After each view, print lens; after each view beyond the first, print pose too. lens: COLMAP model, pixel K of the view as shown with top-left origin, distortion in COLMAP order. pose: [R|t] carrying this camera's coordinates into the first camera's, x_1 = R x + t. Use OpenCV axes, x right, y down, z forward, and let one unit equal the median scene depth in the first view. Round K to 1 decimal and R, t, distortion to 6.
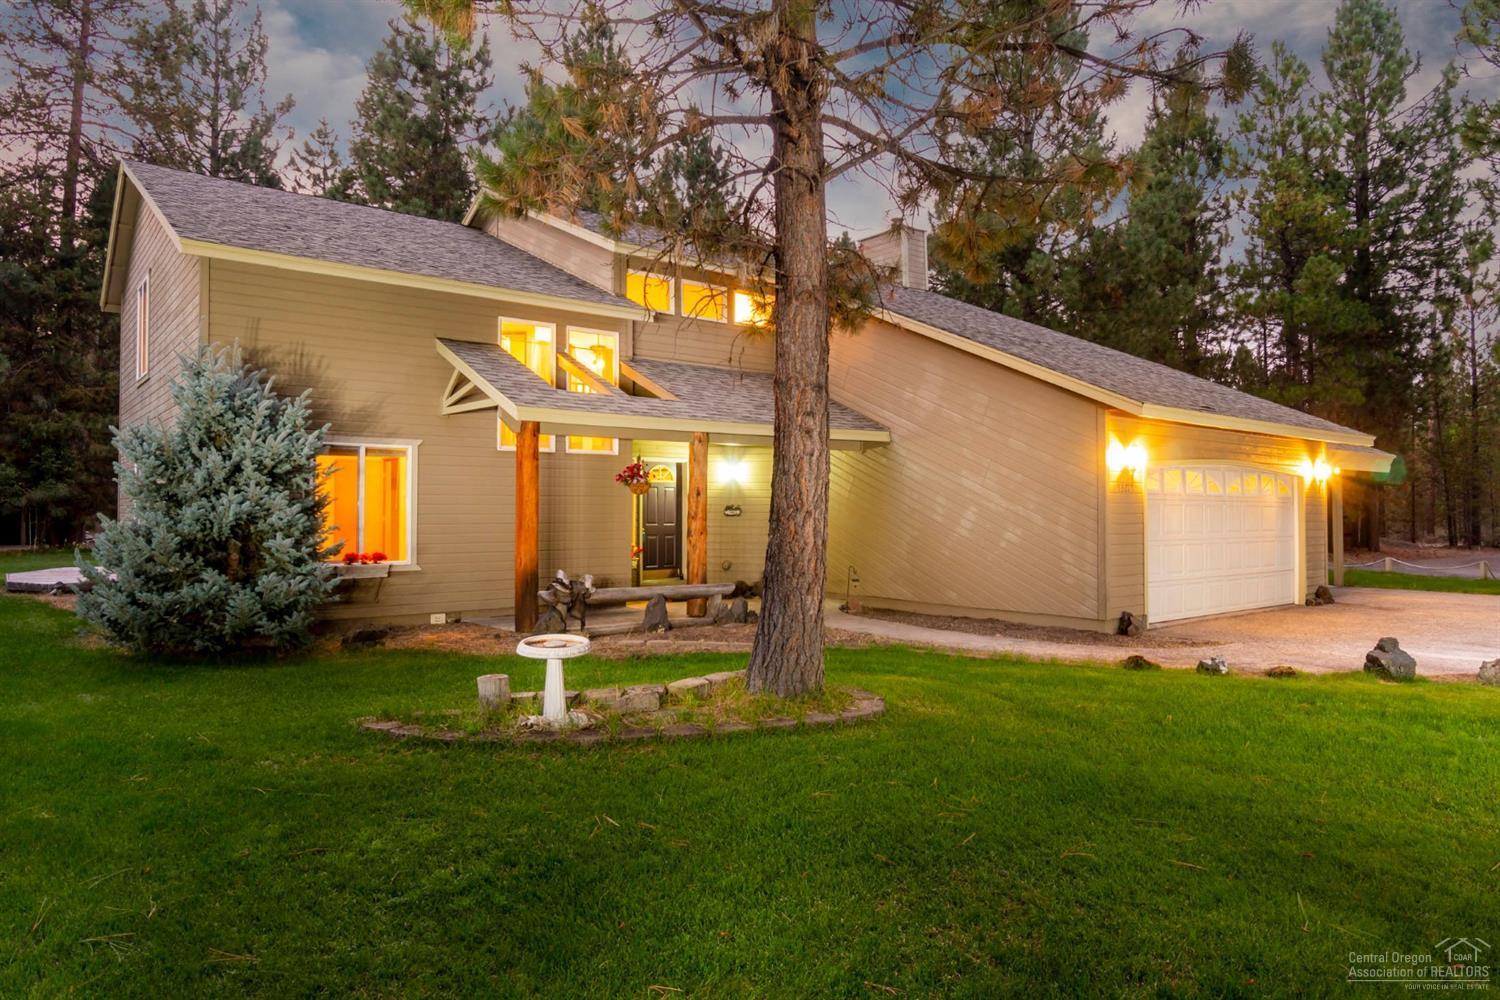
lens RADIAL K [[911.0, 0, 750.3], [0, 911.0, 502.4], [0, 0, 1]] dist [-0.006791, -0.000383]
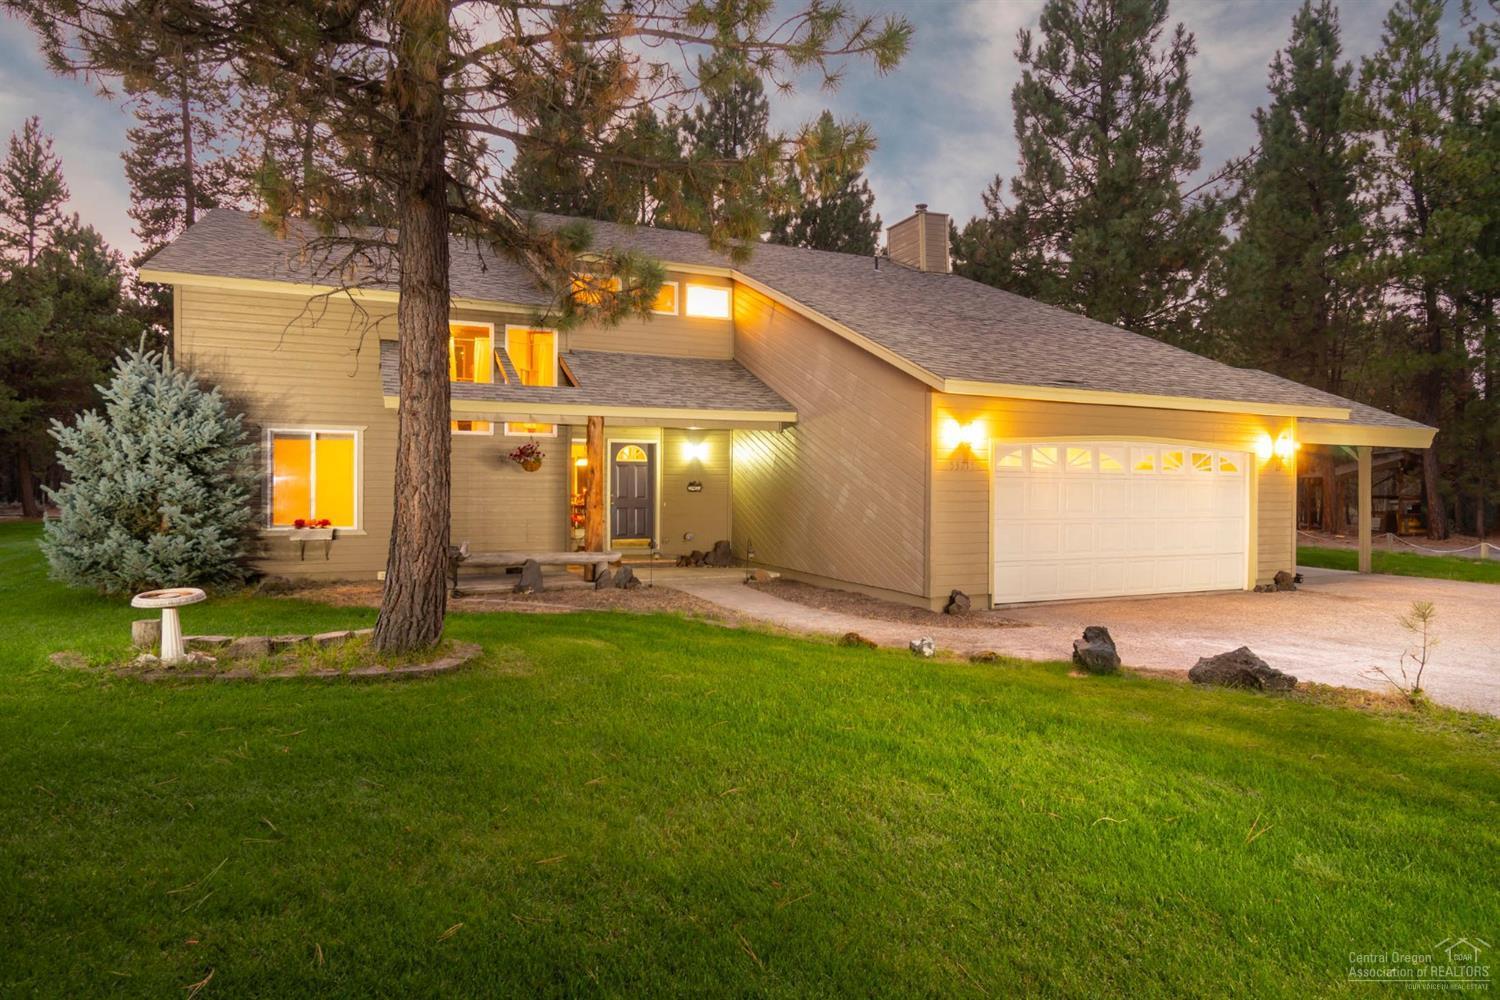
lens RADIAL K [[826.9, 0, 750.1], [0, 826.9, 496.8], [0, 0, 1]] dist [-0.003178, -0.001780]
pose [[0.968540, 0.007636, -0.248741, 0.399209], [-0.002543, 0.999781, 0.020790, 0.000495], [0.248846, -0.019504, 0.968347, 0.071457]]
